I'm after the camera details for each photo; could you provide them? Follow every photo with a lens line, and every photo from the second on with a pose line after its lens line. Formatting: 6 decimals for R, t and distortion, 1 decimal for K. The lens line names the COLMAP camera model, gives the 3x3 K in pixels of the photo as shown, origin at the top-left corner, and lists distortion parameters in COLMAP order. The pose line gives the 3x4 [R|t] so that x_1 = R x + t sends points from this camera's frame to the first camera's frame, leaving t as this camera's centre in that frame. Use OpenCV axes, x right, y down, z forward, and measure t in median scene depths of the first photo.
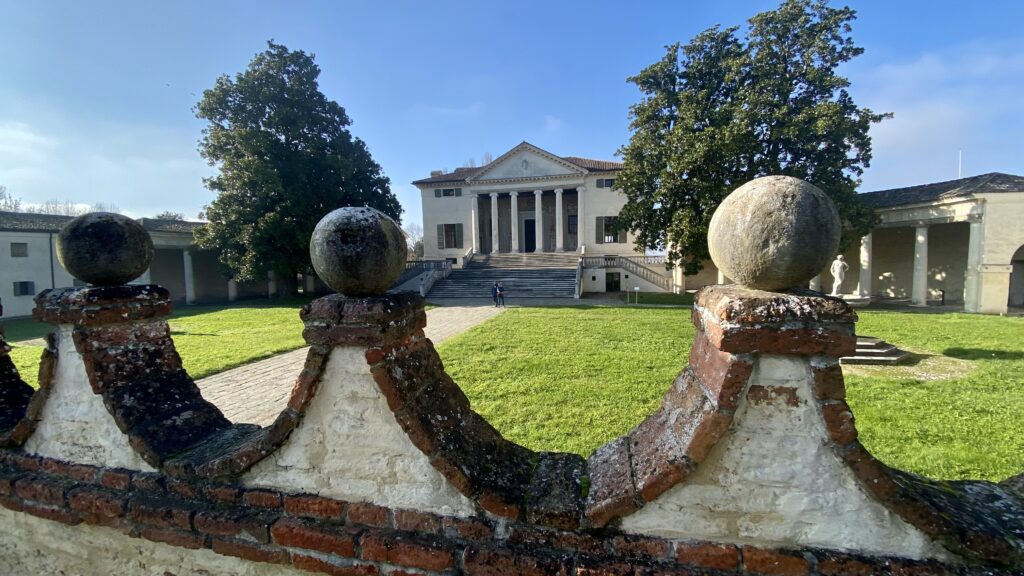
lens RADIAL K [[415.8, 0, 512.0], [0, 415.8, 288.0], [0, 0, 1]] dist [0.021191, -0.021996]
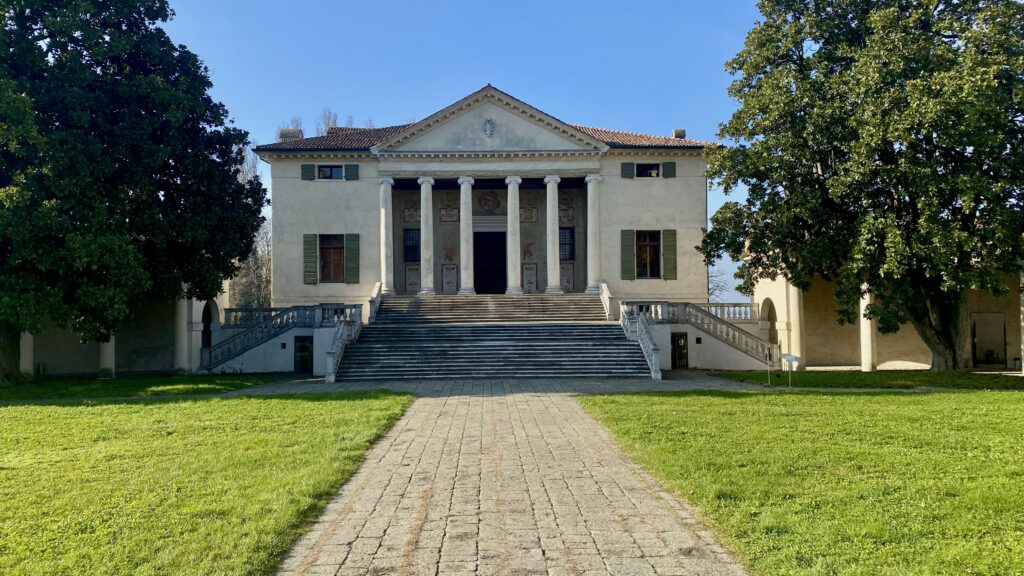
lens RADIAL K [[783.4, 0, 498.0], [0, 783.4, 280.9], [0, 0, 1]] dist [-0.002748, 0.007920]
pose [[0.973339, 0.021726, 0.228340, -0.217777], [0.005436, 0.993039, -0.117660, 0.013999], [-0.229306, 0.115764, 0.966446, 0.081450]]
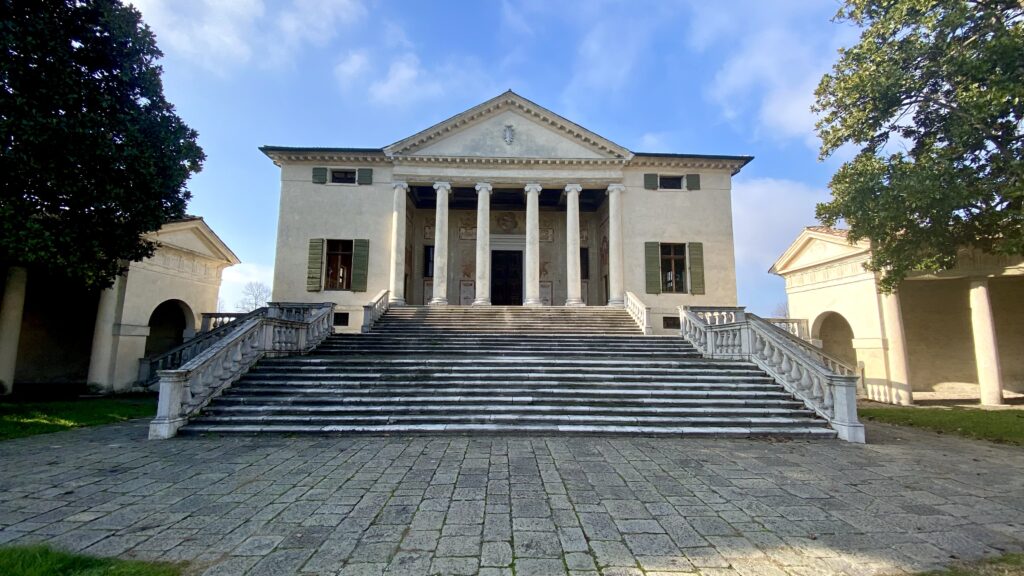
lens RADIAL K [[415.8, 0, 512.0], [0, 415.8, 288.0], [0, 0, 1]] dist [0.021191, -0.021996]
pose [[0.971616, 0.059856, 0.228868, -0.086145], [-0.012027, 0.978708, -0.204905, -0.009899], [-0.236260, 0.196336, 0.951648, 0.669488]]
